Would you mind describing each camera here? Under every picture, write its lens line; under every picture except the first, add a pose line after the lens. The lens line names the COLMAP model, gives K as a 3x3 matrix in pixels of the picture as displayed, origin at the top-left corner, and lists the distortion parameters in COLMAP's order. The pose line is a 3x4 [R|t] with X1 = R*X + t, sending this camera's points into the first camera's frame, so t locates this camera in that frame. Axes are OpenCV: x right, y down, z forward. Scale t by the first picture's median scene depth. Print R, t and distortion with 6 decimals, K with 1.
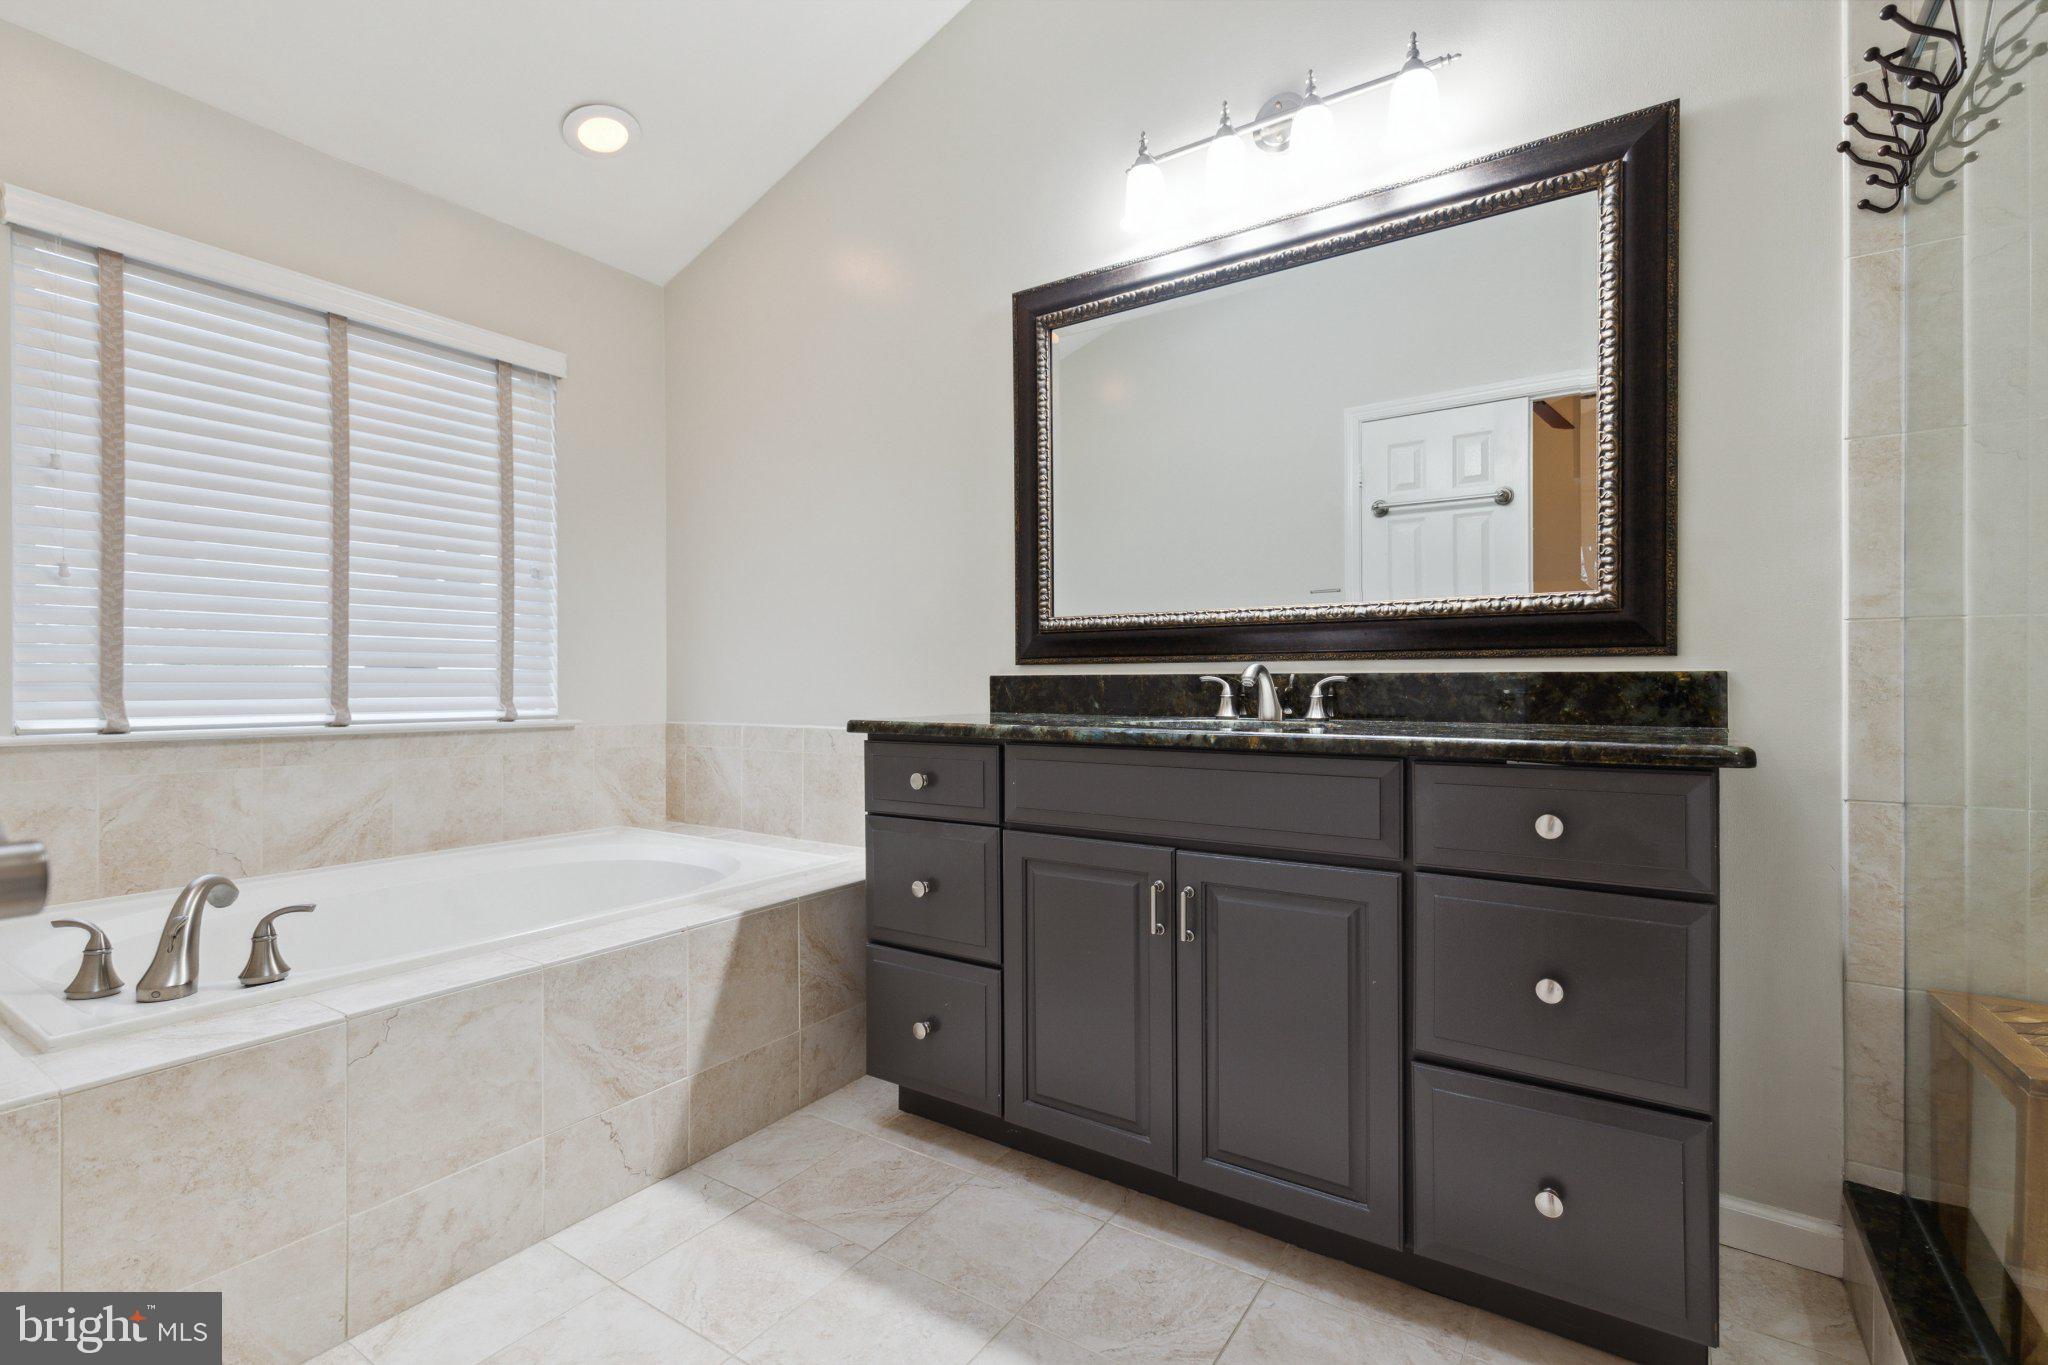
lens RADIAL K [[934.1, 0, 1024.7], [0, 934.1, 684.6], [0, 0, 1]] dist [0.000756, 0.001572]
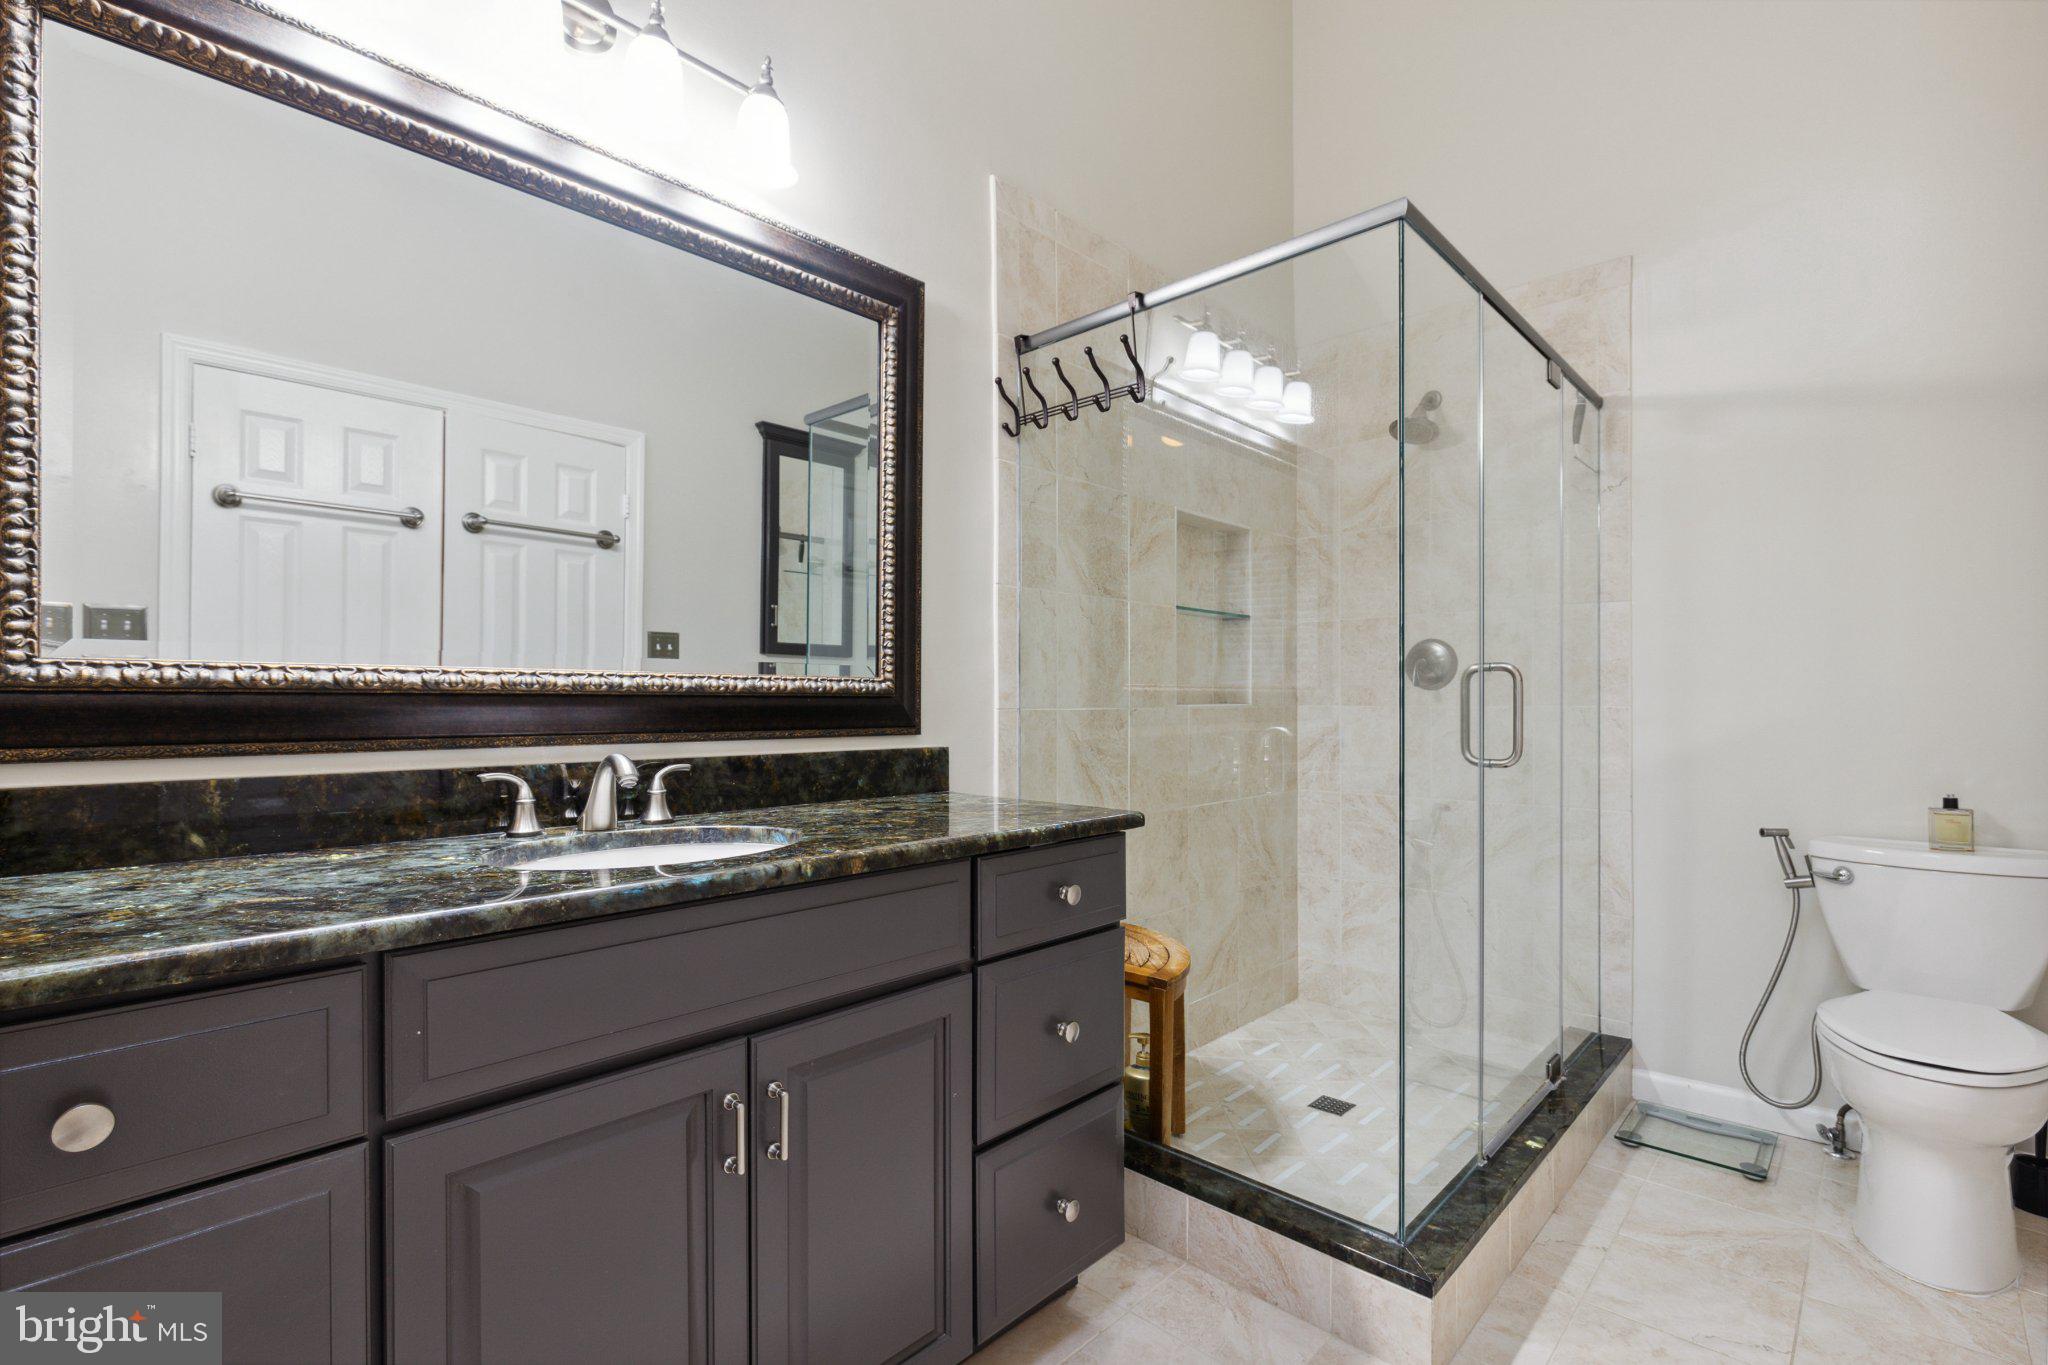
lens RADIAL K [[934.1, 0, 1022.2], [0, 934.1, 692.2], [0, 0, 1]] dist [0.000756, 0.001572]
pose [[0.155989, 0.011883, 0.987687, -0.440314], [0.000095, 0.999927, -0.012045, -0.064677], [-0.987759, 0.001973, 0.155976, 0.610040]]
